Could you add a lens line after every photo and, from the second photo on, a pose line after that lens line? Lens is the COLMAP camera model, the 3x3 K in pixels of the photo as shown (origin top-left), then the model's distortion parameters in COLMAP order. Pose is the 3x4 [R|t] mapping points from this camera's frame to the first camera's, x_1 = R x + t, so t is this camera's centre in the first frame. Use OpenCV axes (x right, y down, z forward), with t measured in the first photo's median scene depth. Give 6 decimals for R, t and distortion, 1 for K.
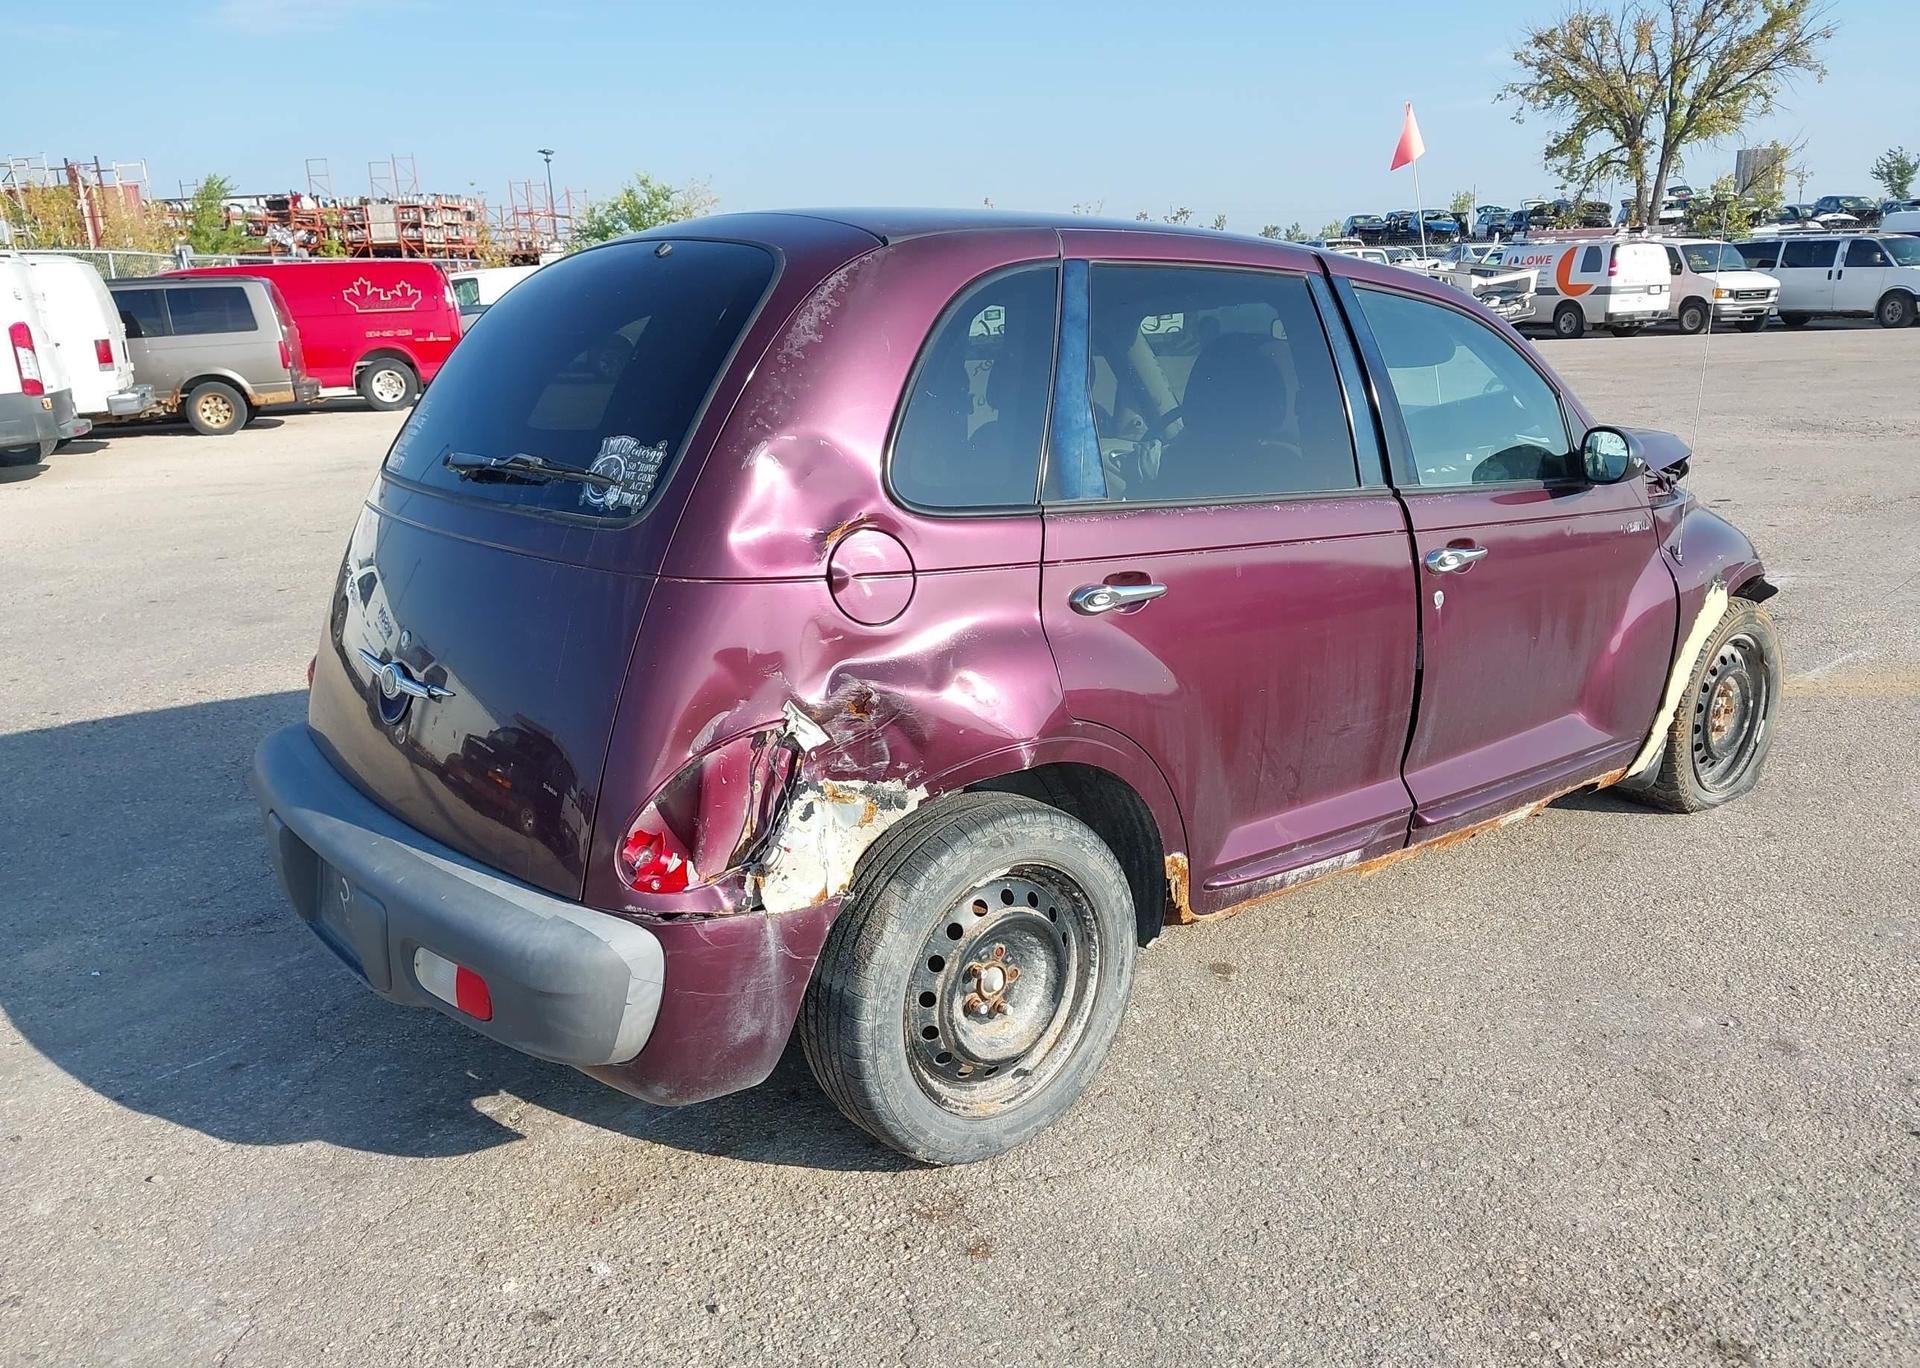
lens RADIAL K [[1521.9, 0, 938.9], [0, 1521.9, 700.3], [0, 0, 1]] dist [0.040291, -0.070608]
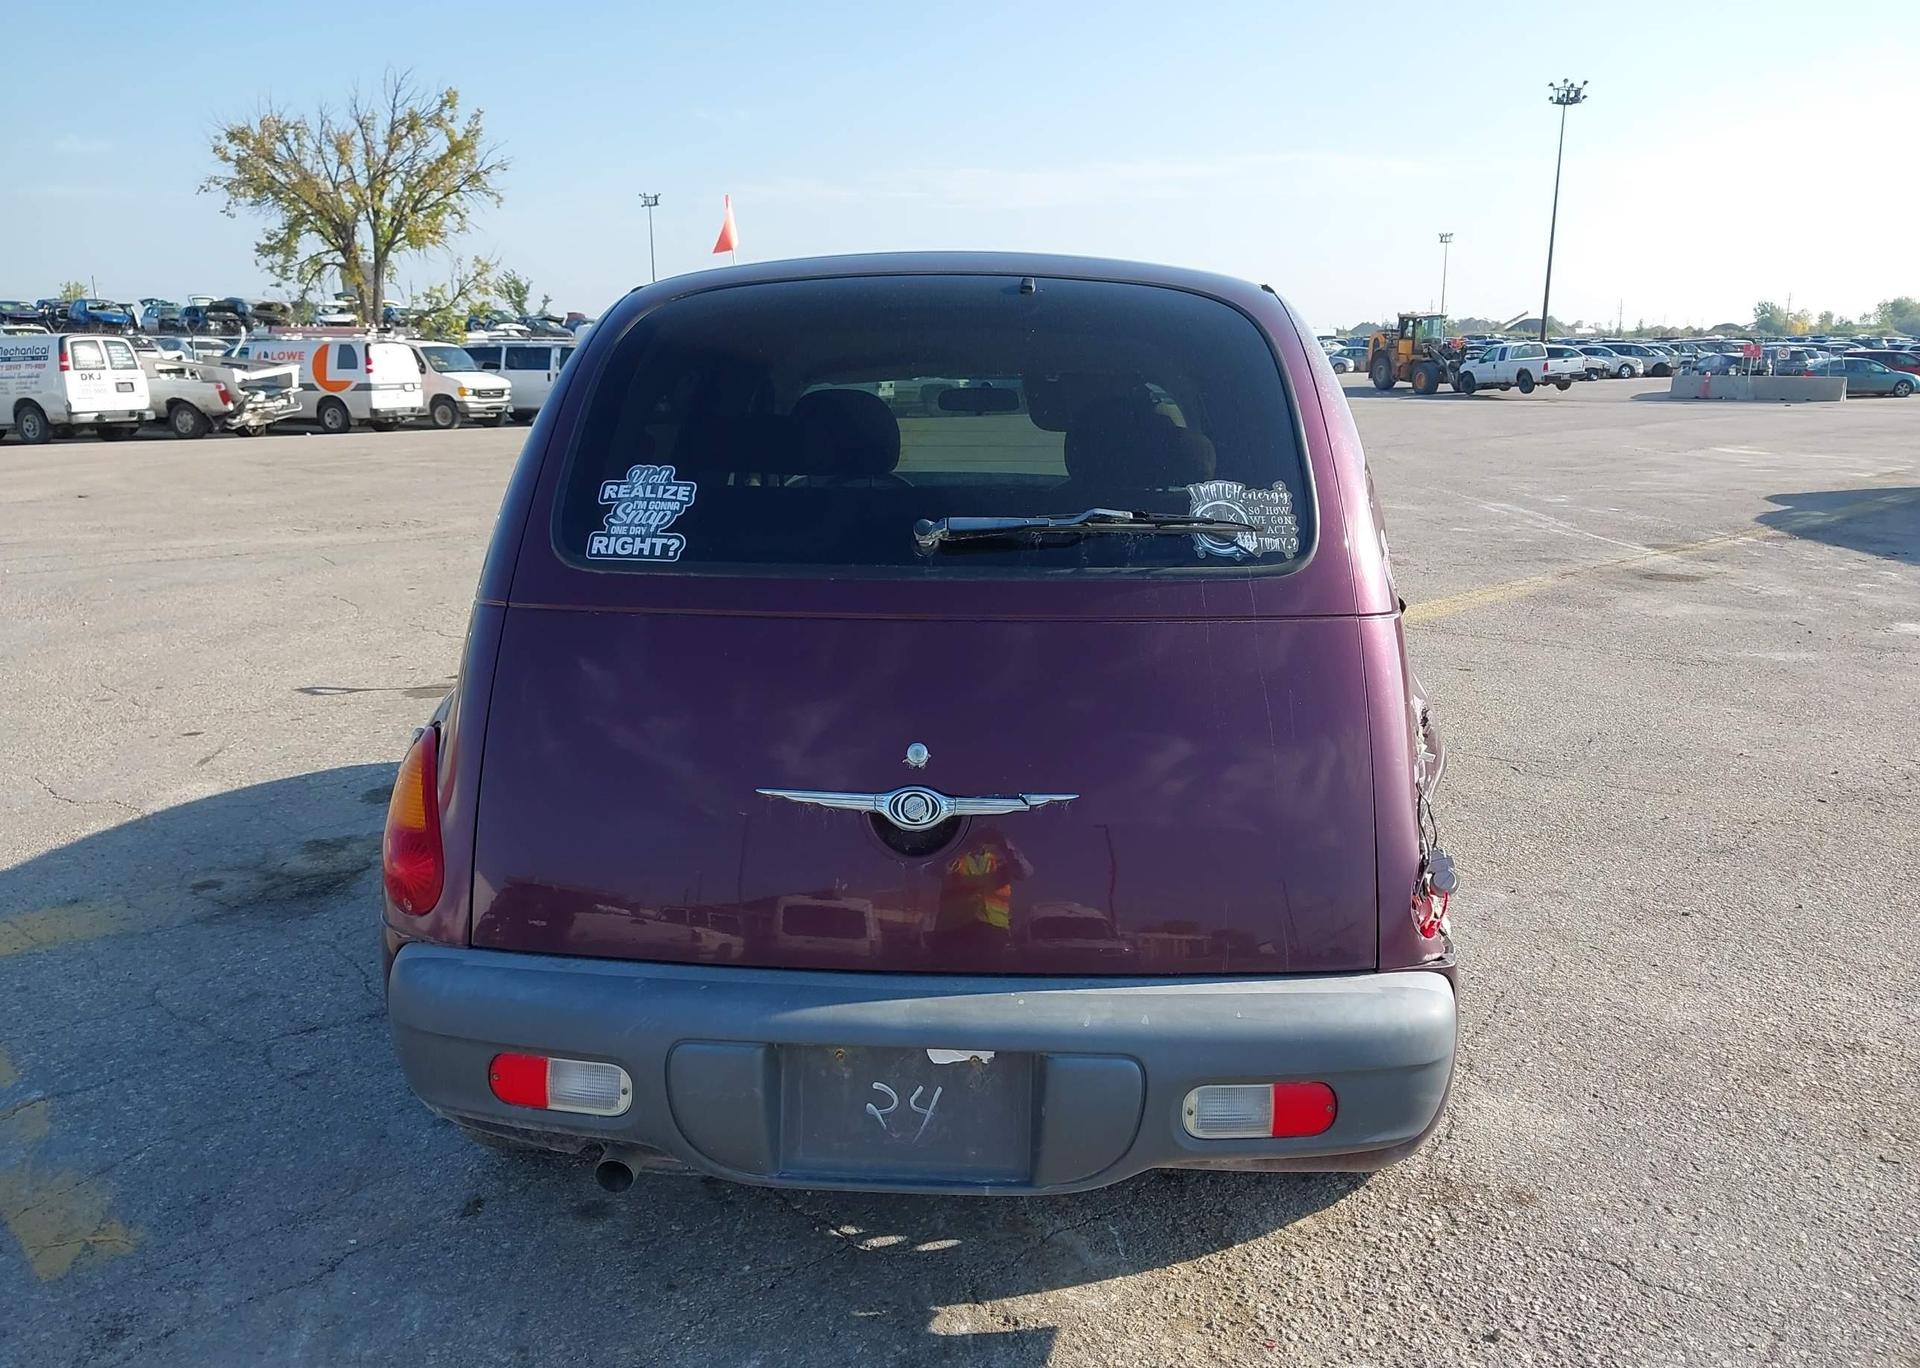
lens RADIAL K [[1521.9, 0, 964.5], [0, 1521.9, 683.6], [0, 0, 1]] dist [0.040291, -0.070608]
pose [[0.652342, -0.126169, 0.747349, -0.093115], [0.180539, 0.983531, 0.008453, -0.007893], [-0.736108, 0.129412, 0.664378, 0.046301]]
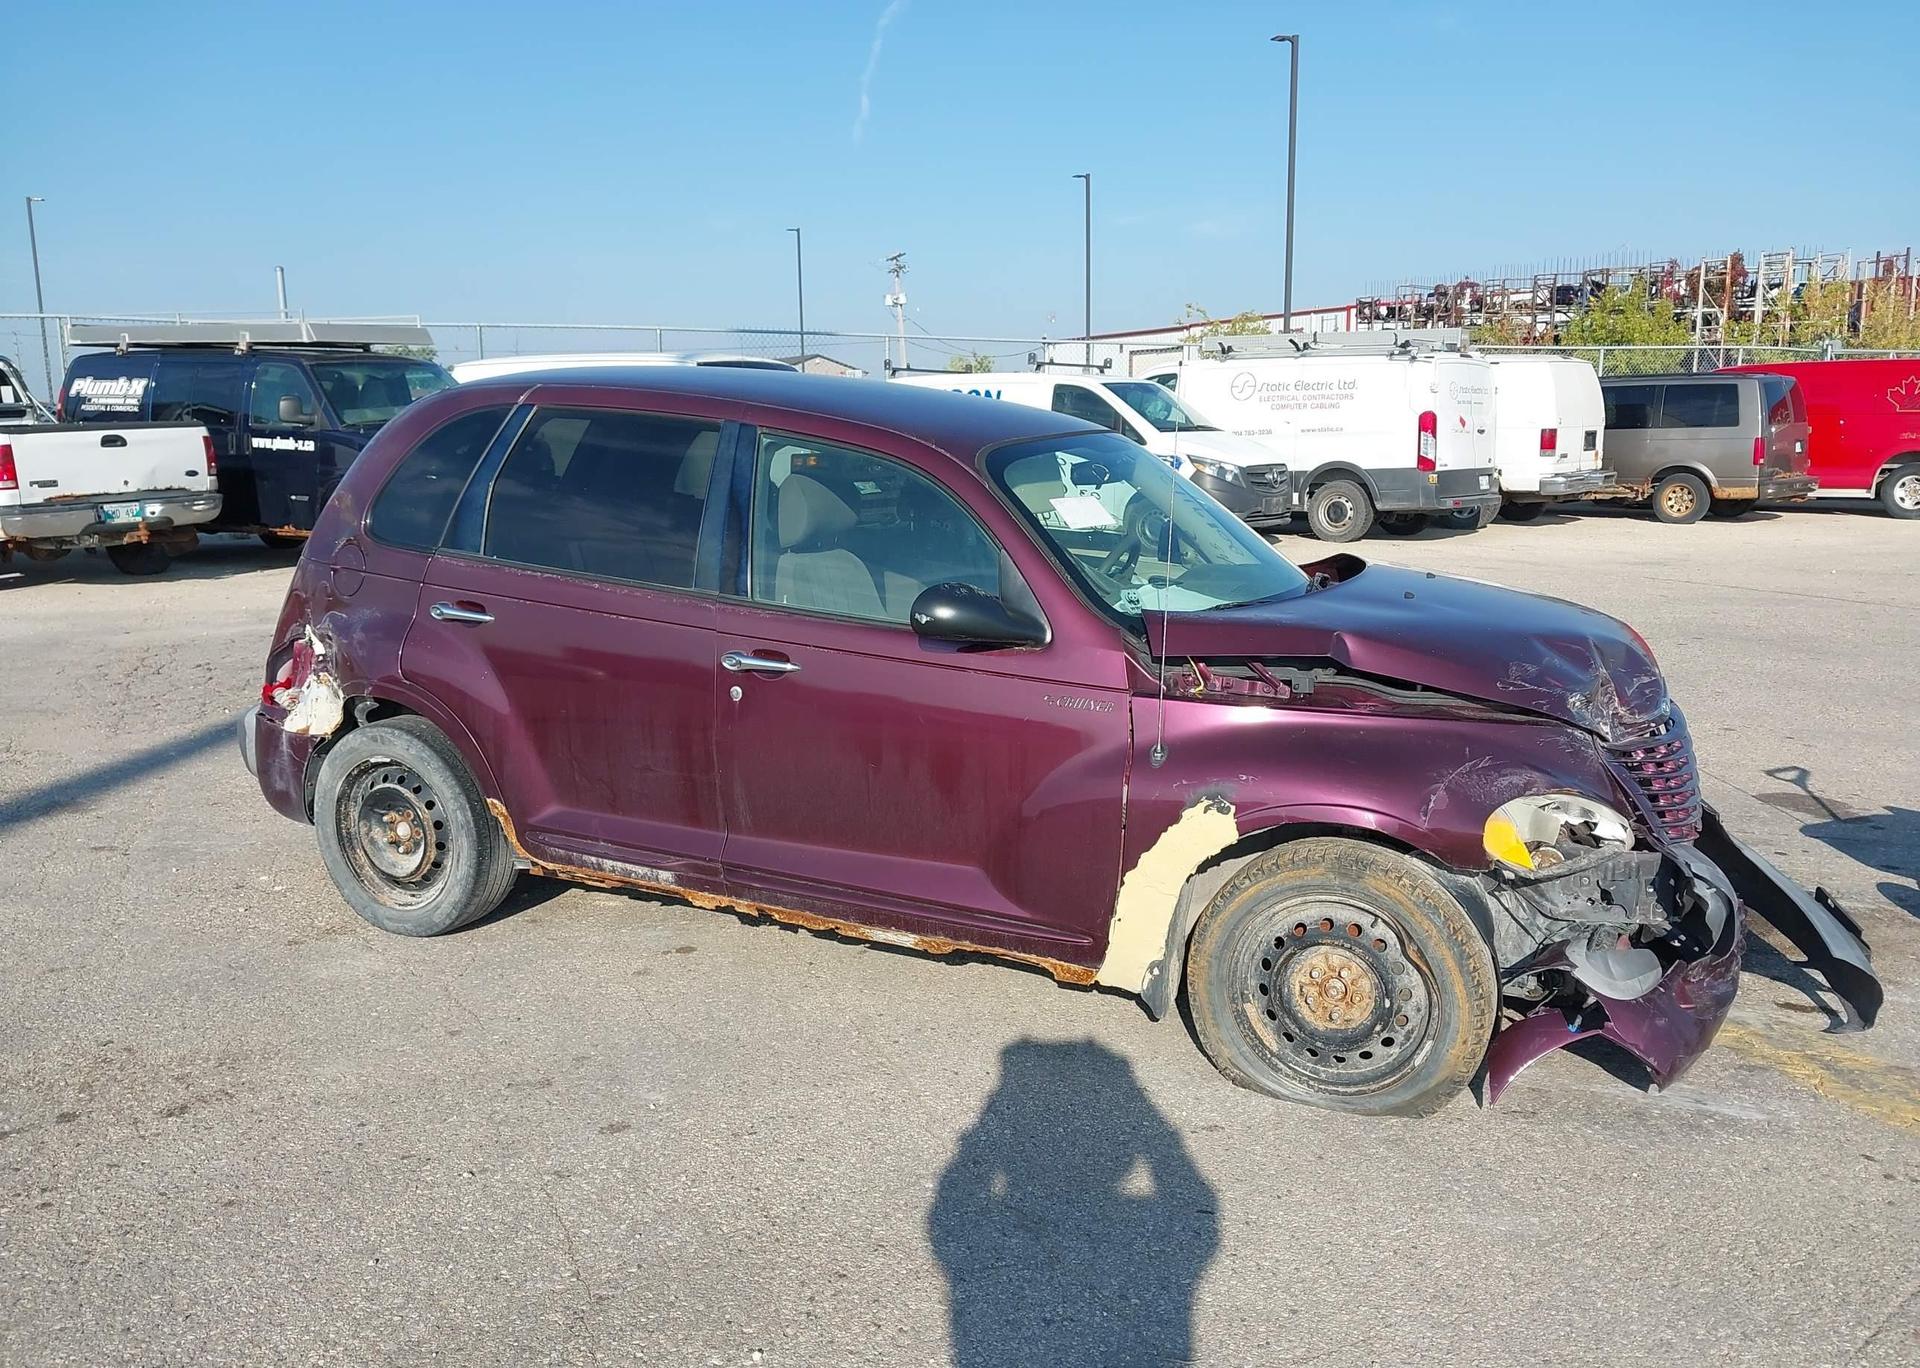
lens RADIAL K [[1521.9, 0, 935.8], [0, 1521.9, 679.8], [0, 0, 1]] dist [0.040291, -0.070608]
pose [[0.434227, 0.190263, -0.880481, 0.881694], [-0.246558, 0.965217, 0.086979, -0.133535], [0.866404, 0.179321, 0.466035, 0.356564]]
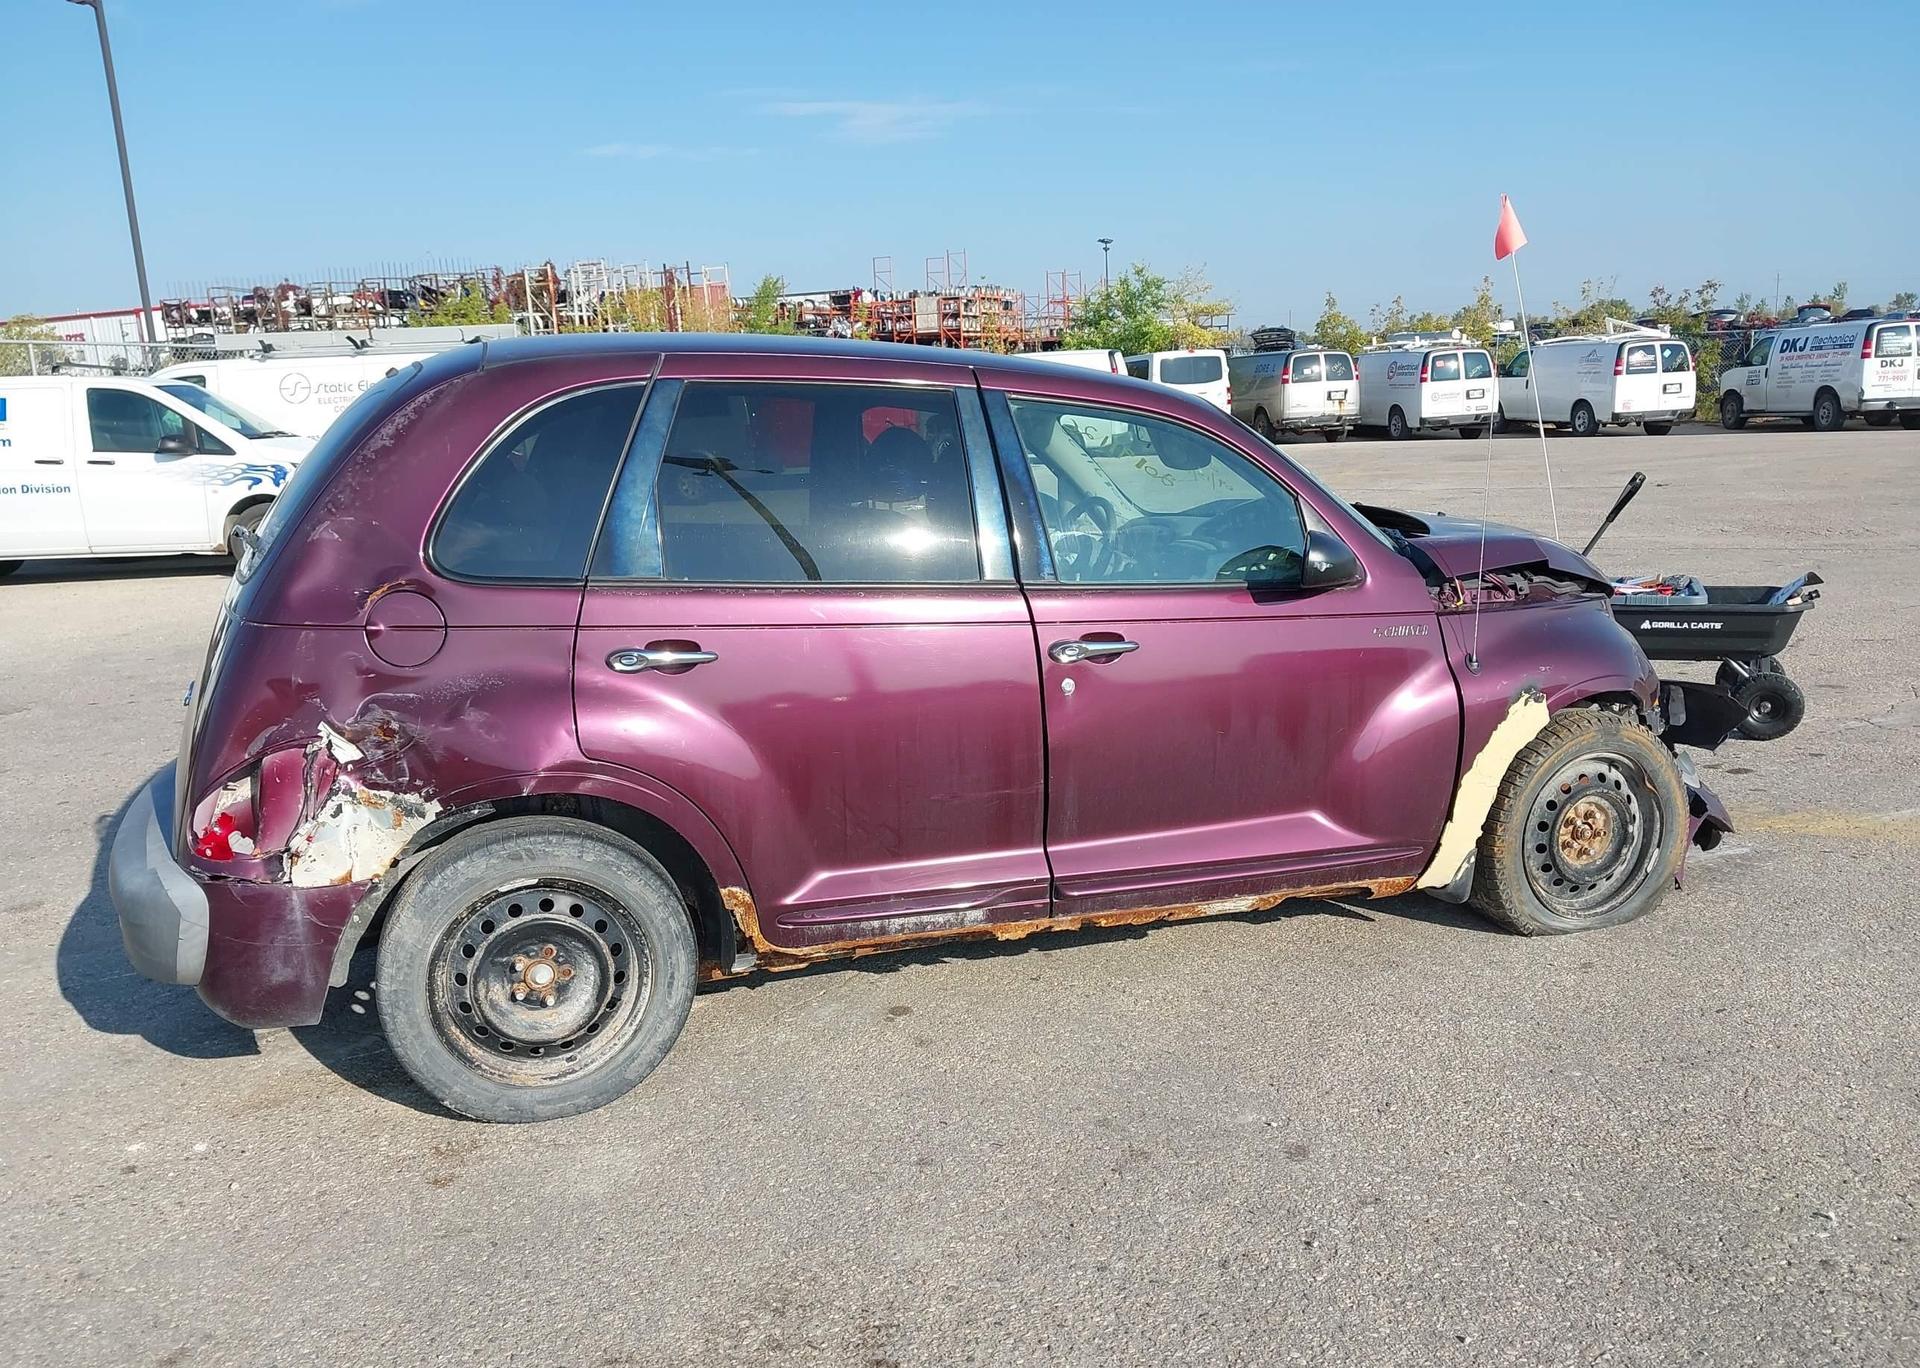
lens RADIAL K [[1521.9, 0, 946.9], [0, 1521.9, 699.3], [0, 0, 1]] dist [0.040291, -0.070608]
pose [[0.939729, 0.065376, -0.335612, 0.369885], [-0.082113, 0.995976, -0.035908, -0.007105], [0.331914, 0.061302, 0.941316, -0.018288]]
